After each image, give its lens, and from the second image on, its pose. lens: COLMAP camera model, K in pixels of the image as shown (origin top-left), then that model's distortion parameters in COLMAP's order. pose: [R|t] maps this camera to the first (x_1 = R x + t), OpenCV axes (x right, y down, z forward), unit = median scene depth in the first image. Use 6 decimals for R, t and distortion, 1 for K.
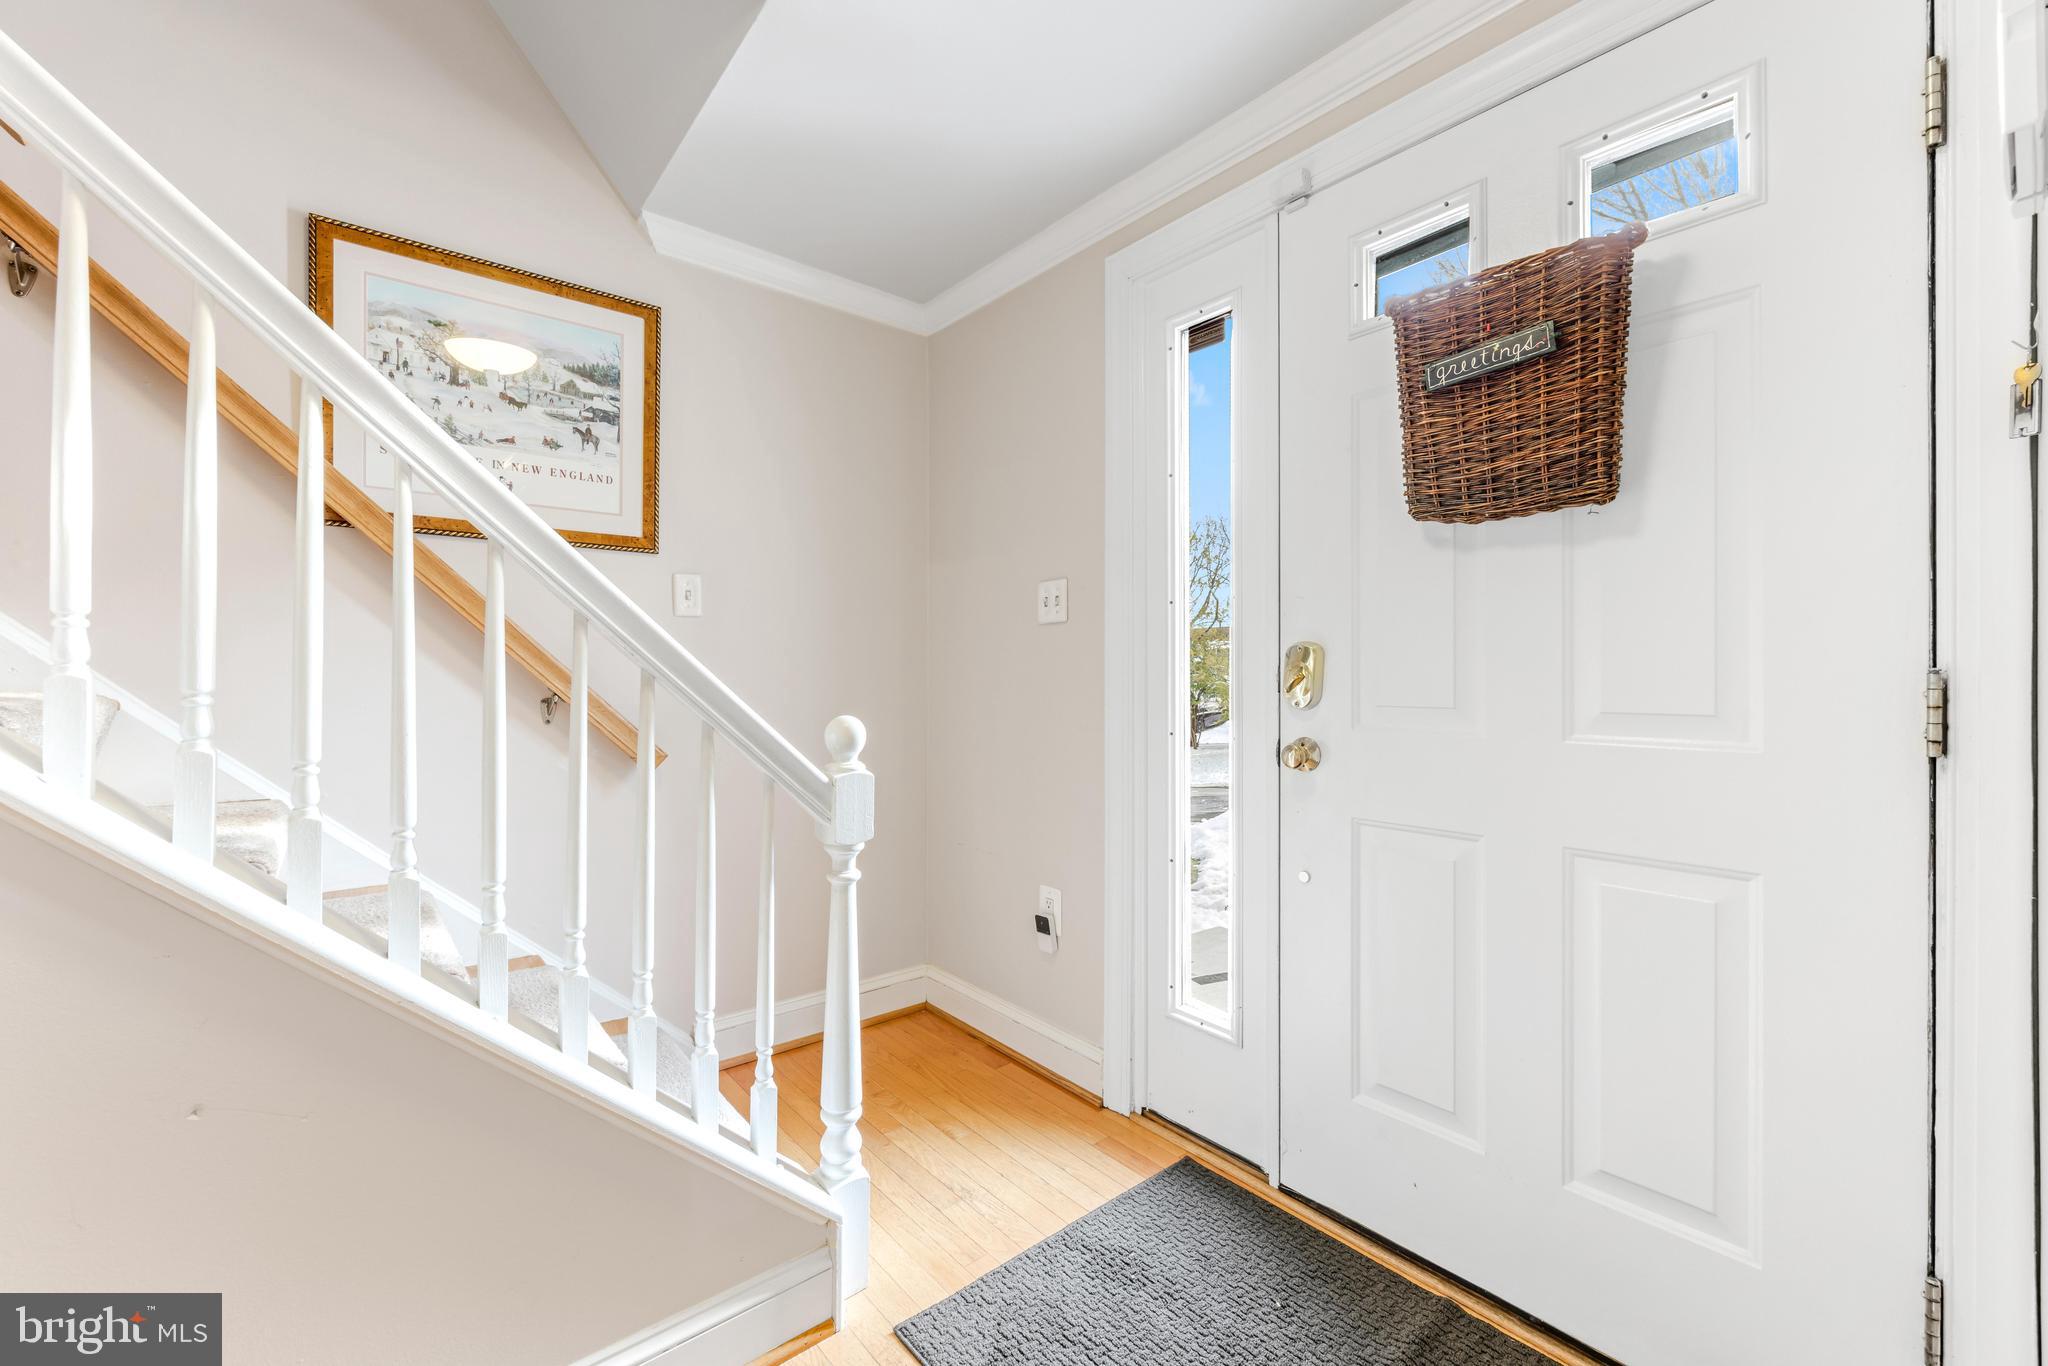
lens RADIAL K [[819.1, 0, 1010.7], [0, 819.1, 678.9], [0, 0, 1]] dist [-0.001863, -0.001080]
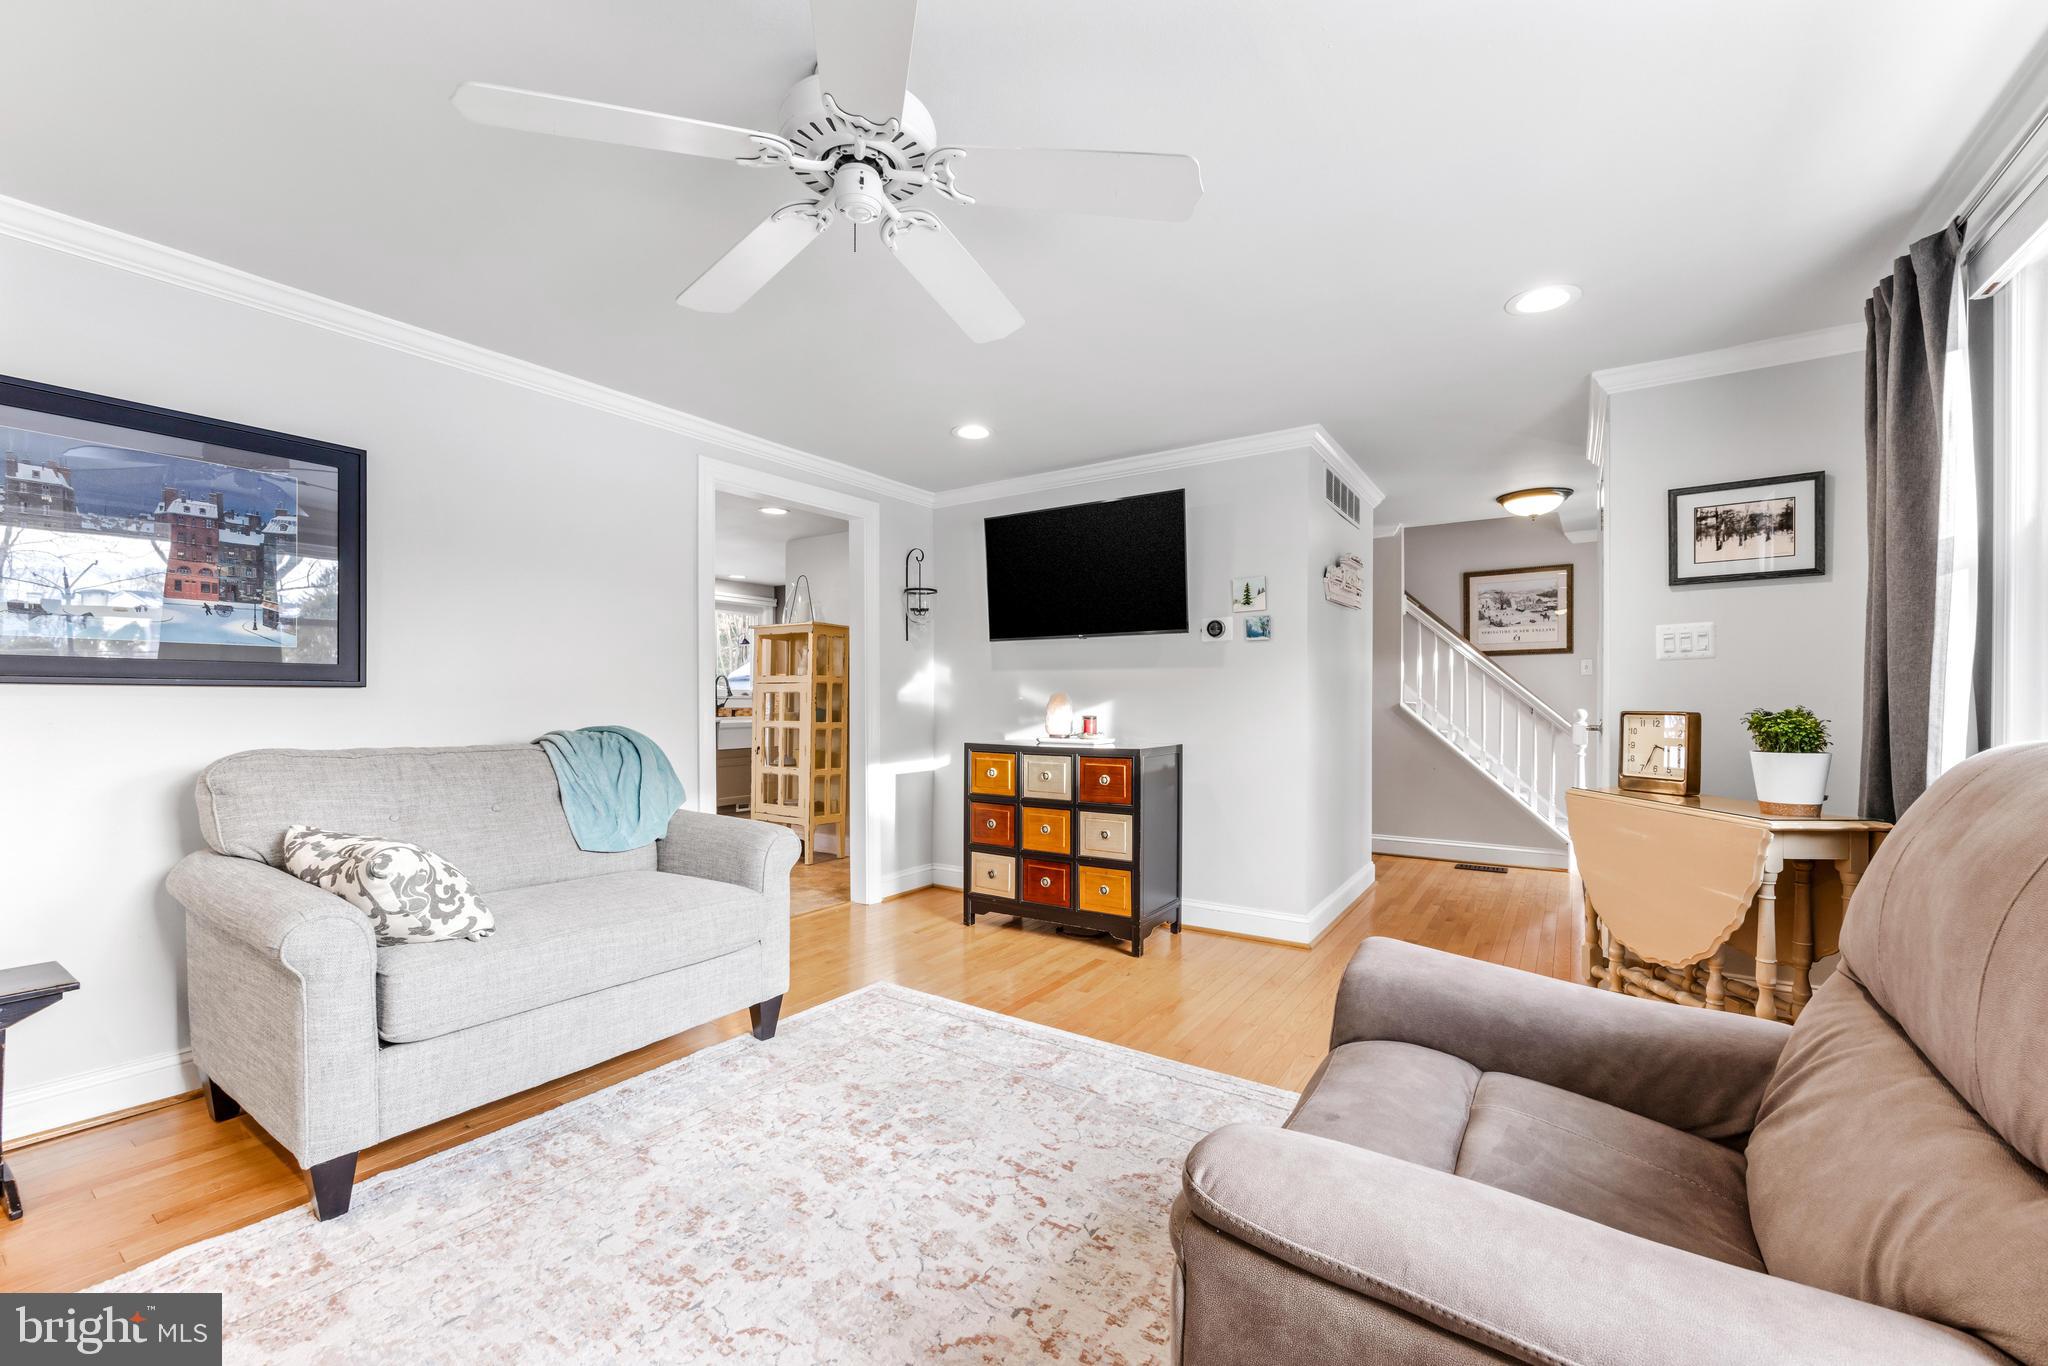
lens RADIAL K [[819.1, 0, 1036.4], [0, 819.1, 696.2], [0, 0, 1]] dist [-0.001863, -0.001080]
pose [[0.287477, 0.001315, -0.957787, 1.761250], [0.002813, 0.999994, 0.002217, -0.020925], [0.957784, -0.003331, 0.287471, -1.585833]]
